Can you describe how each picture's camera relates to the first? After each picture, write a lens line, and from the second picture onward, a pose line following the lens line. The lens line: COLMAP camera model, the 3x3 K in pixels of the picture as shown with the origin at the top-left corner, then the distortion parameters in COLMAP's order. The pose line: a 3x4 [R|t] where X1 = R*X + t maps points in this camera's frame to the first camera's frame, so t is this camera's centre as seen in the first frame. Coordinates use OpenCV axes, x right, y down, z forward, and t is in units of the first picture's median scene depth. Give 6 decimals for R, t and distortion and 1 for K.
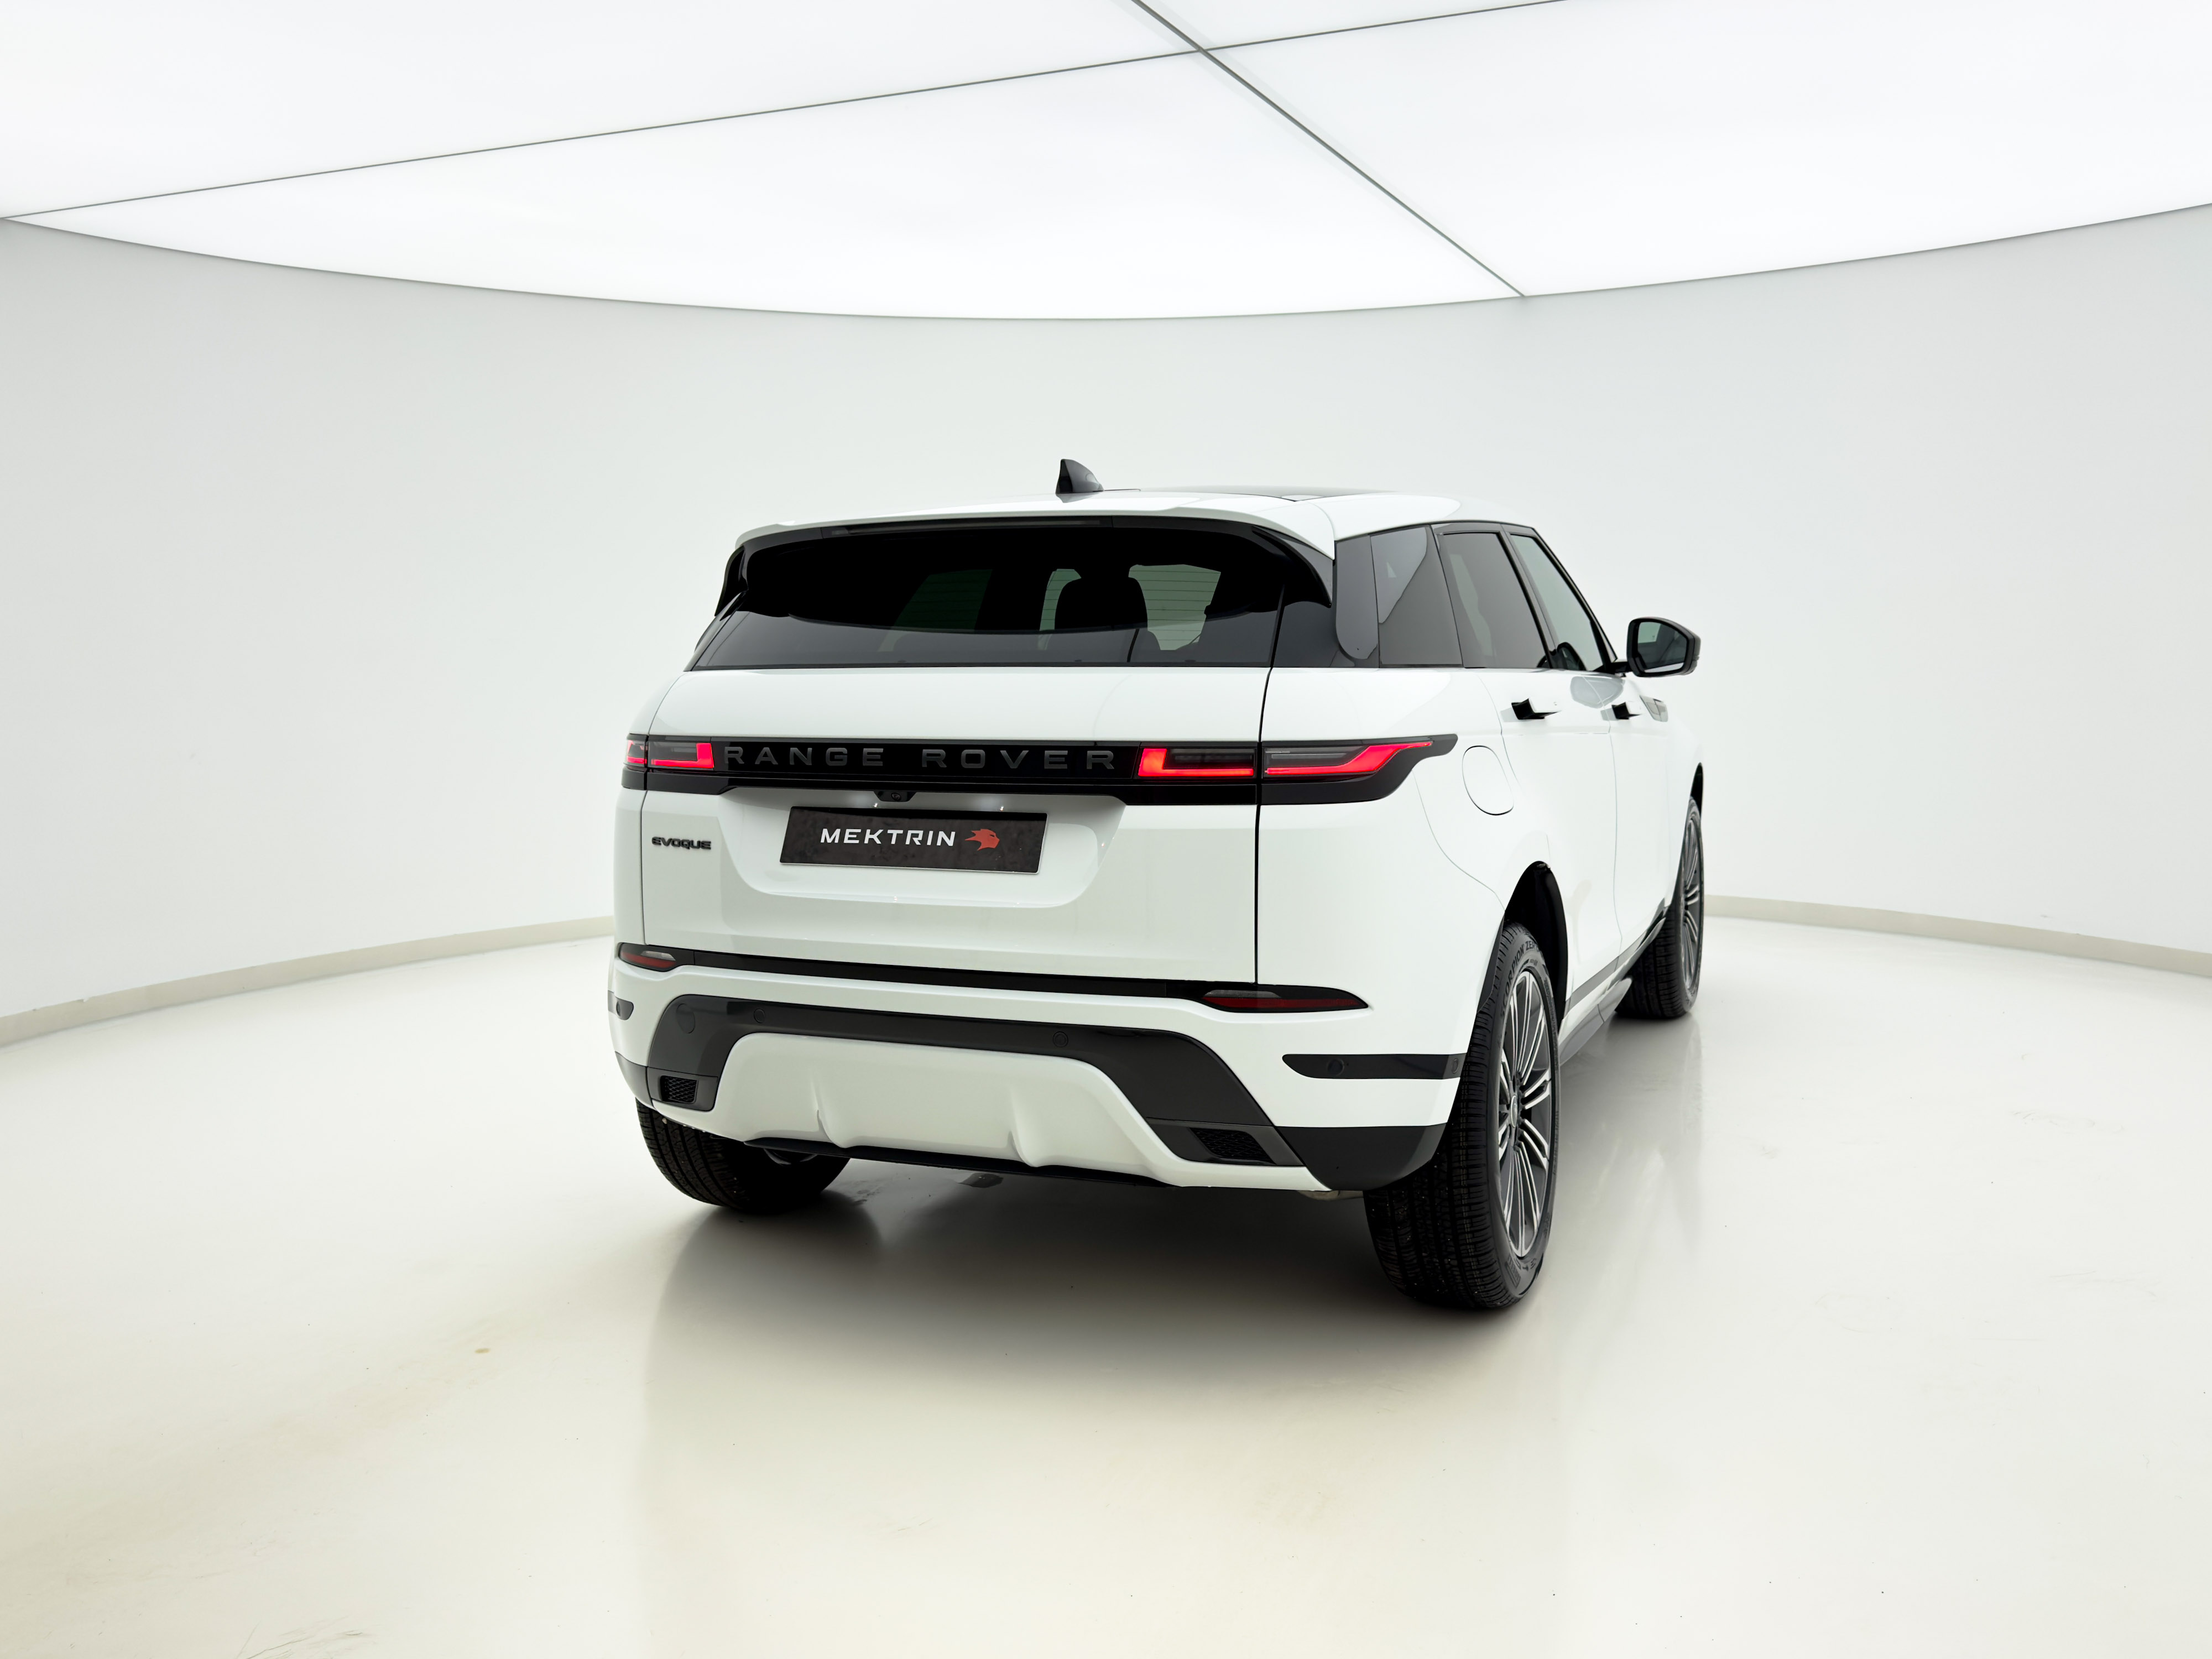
lens RADIAL K [[1594.0, 0, 1105.7], [0, 1594.0, 847.3], [0, 0, 1]] dist [0.009791, 0.002077]
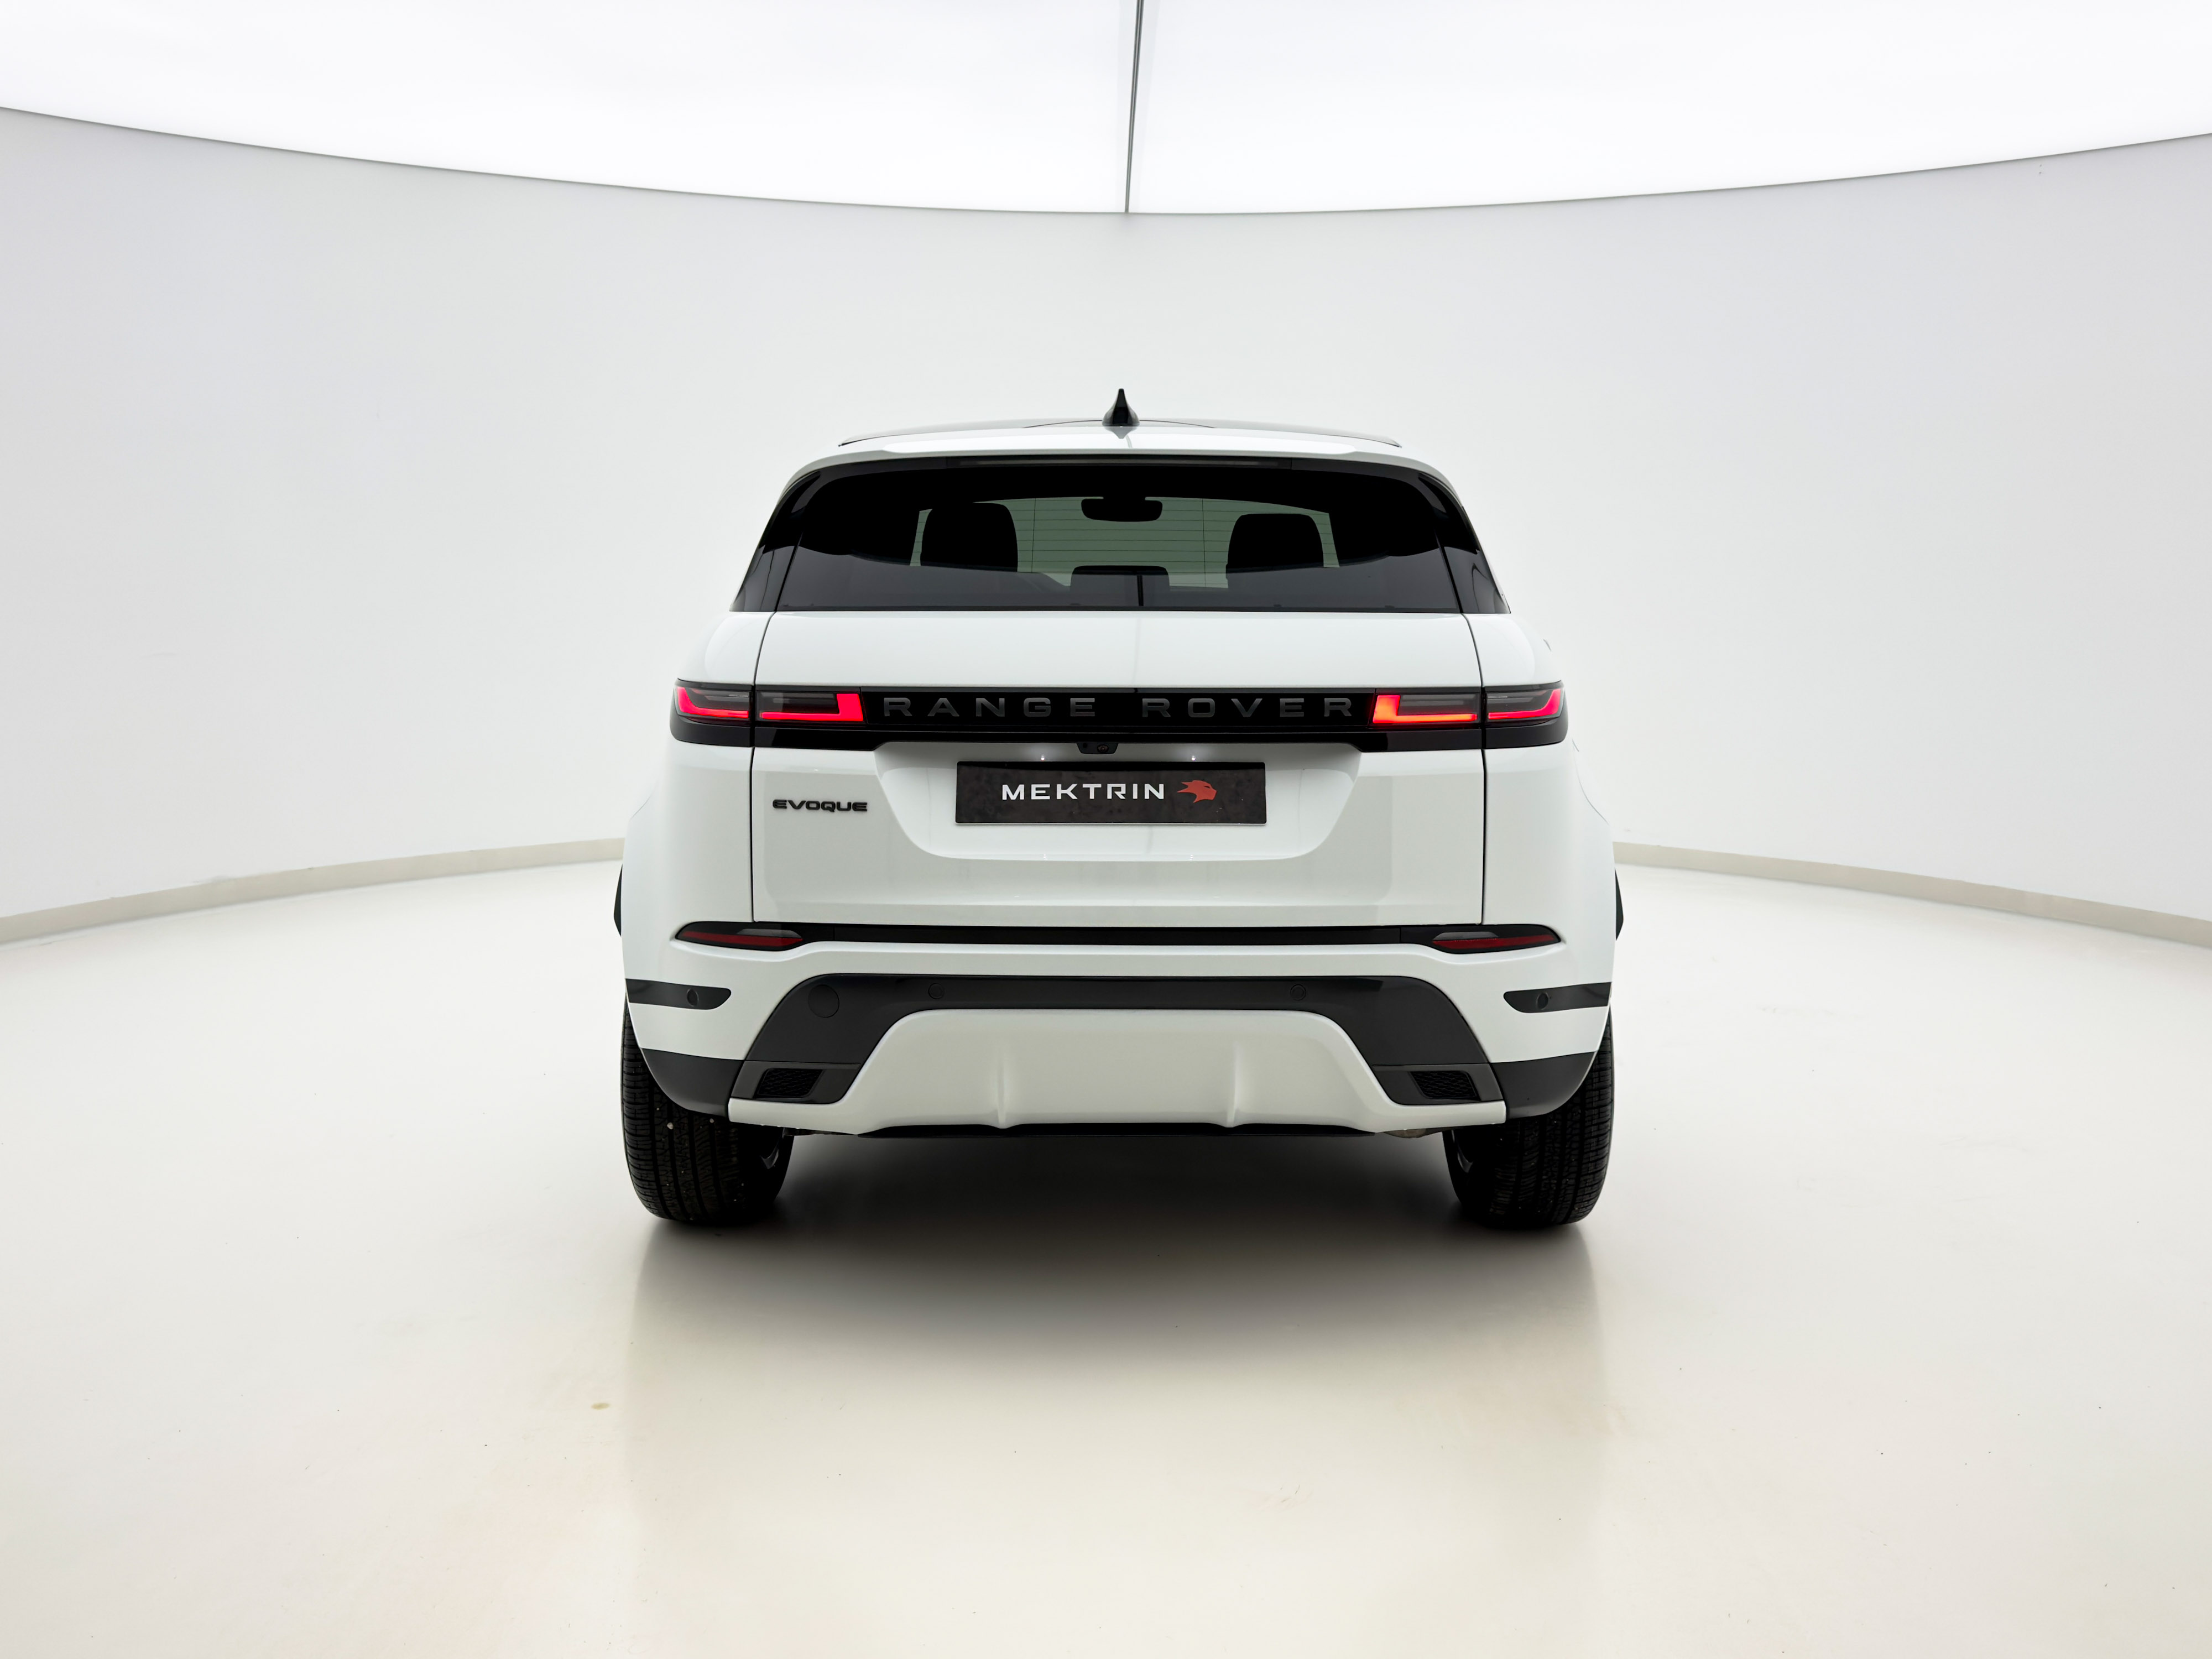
lens RADIAL K [[1658.8, 0, 1105.9], [0, 1658.8, 815.6], [0, 0, 1]] dist [0.054470, -0.001331]
pose [[0.943529, -0.033720, 0.329569, -0.448441], [0.029310, 0.999402, 0.018342, -0.009962], [-0.329990, -0.007647, 0.943953, 0.070158]]
